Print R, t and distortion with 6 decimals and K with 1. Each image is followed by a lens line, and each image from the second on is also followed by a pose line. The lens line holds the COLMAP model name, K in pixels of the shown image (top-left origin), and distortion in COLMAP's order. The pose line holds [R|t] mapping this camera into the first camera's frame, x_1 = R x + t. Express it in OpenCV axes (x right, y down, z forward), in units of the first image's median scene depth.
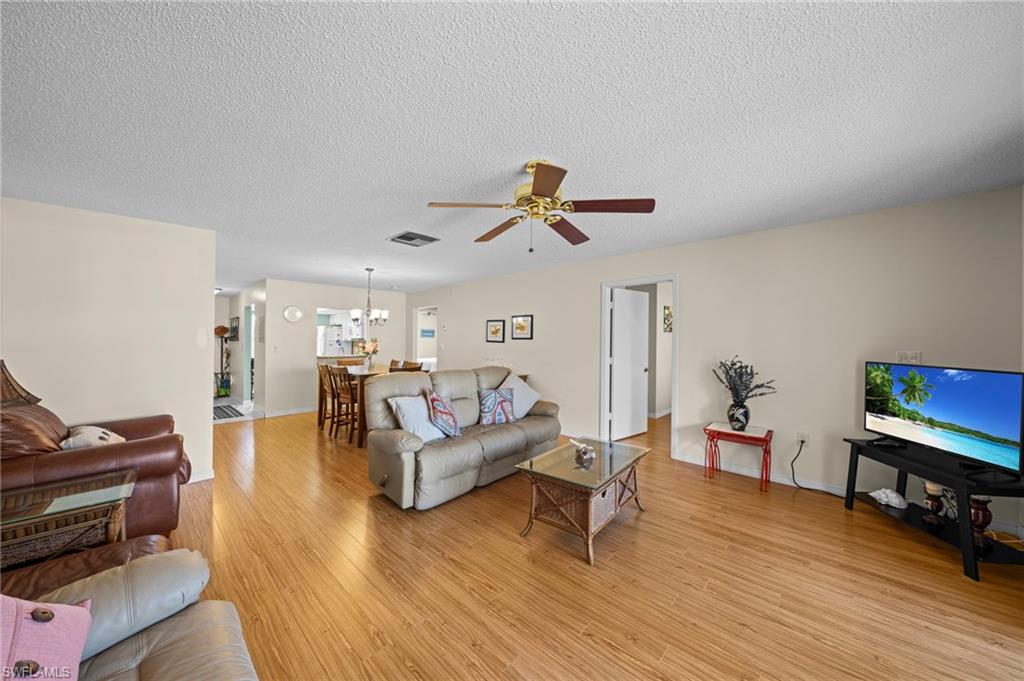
lens RADIAL K [[350.7, 0, 508.6], [0, 350.7, 332.5], [0, 0, 1]] dist [-0.001812, -0.000415]
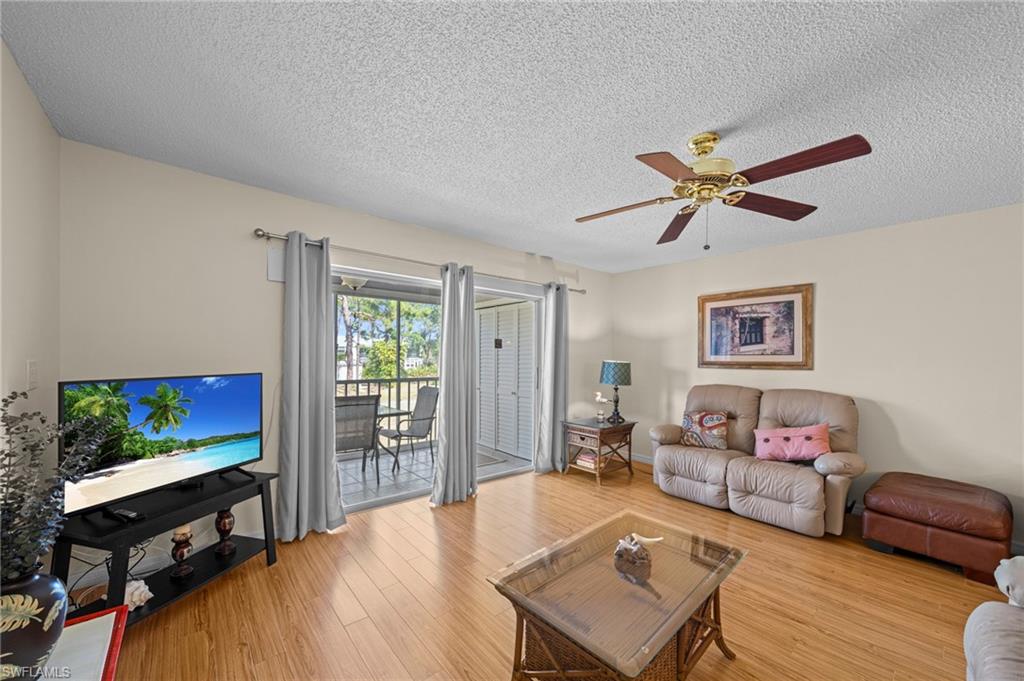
lens RADIAL K [[388.3, 0, 513.9], [0, 388.3, 367.1], [0, 0, 1]] dist [0.000580, 0.000183]
pose [[-0.993155, -0.020377, 0.115015, 0.163578], [-0.018888, 0.999723, 0.014021, 0.022618], [-0.115269, 0.011752, -0.993265, 0.794709]]
